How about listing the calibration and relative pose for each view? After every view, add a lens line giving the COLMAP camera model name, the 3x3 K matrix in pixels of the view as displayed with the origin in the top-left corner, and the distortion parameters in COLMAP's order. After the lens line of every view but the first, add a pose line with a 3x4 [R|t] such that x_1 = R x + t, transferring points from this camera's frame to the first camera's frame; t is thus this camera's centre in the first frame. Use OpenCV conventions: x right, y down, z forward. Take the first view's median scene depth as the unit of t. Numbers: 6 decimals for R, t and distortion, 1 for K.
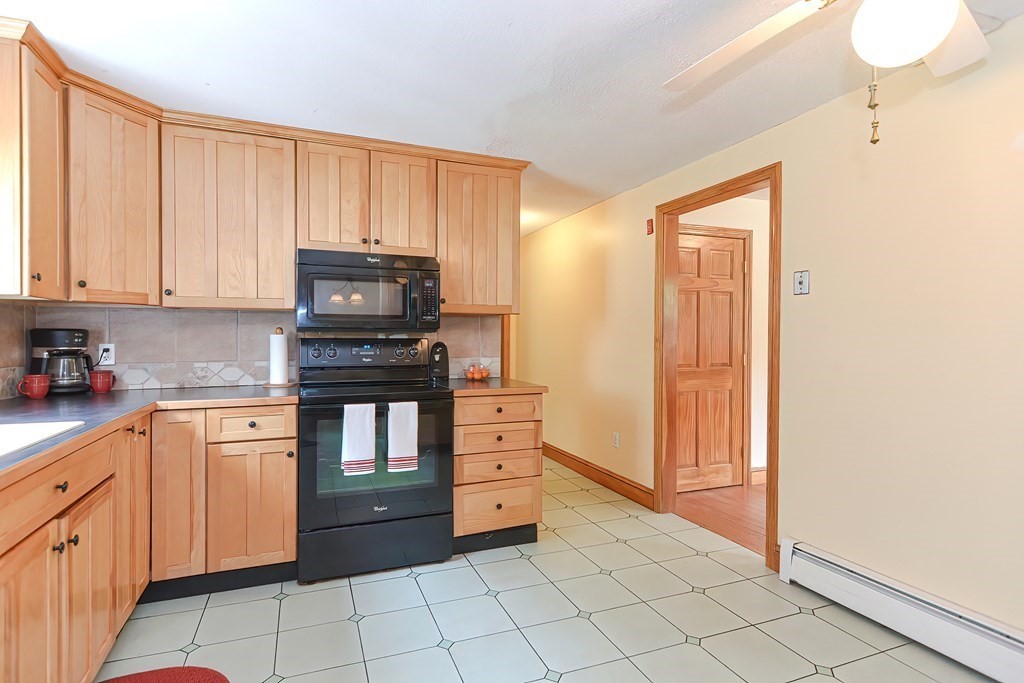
lens RADIAL K [[494.2, 0, 509.1], [0, 494.2, 338.7], [0, 0, 1]] dist [-0.002317, -0.001744]
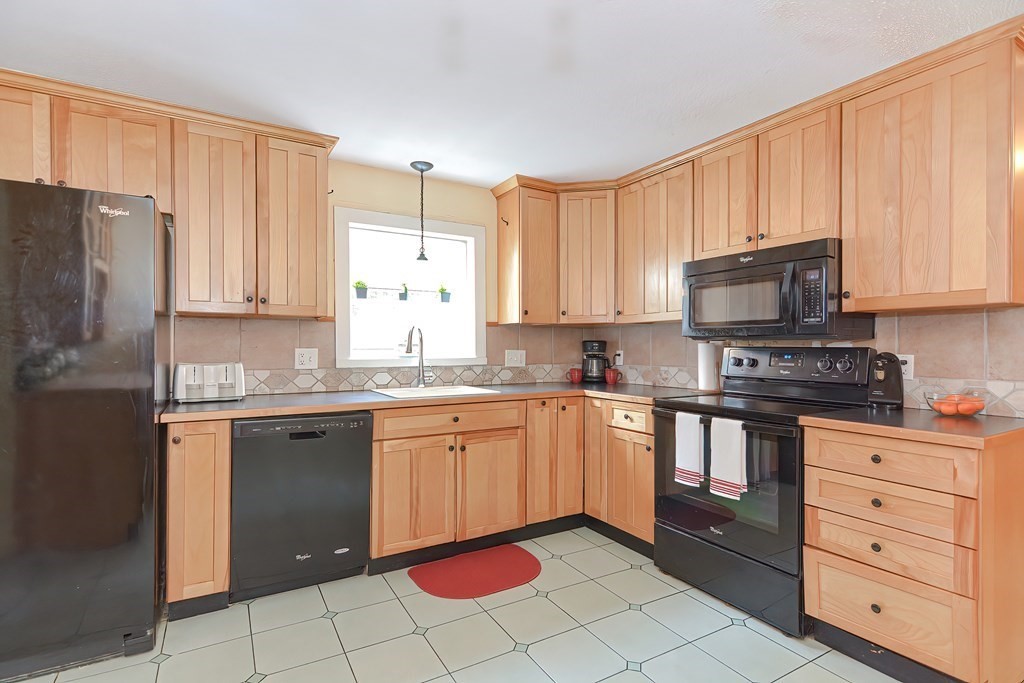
lens RADIAL K [[494.2, 0, 507.9], [0, 494.2, 347.1], [0, 0, 1]] dist [-0.002317, -0.001744]
pose [[0.159941, 0.000259, -0.987127, 0.550037], [-0.005053, 0.999987, -0.000557, 0.002609], [0.987114, 0.005077, 0.159940, 0.437269]]
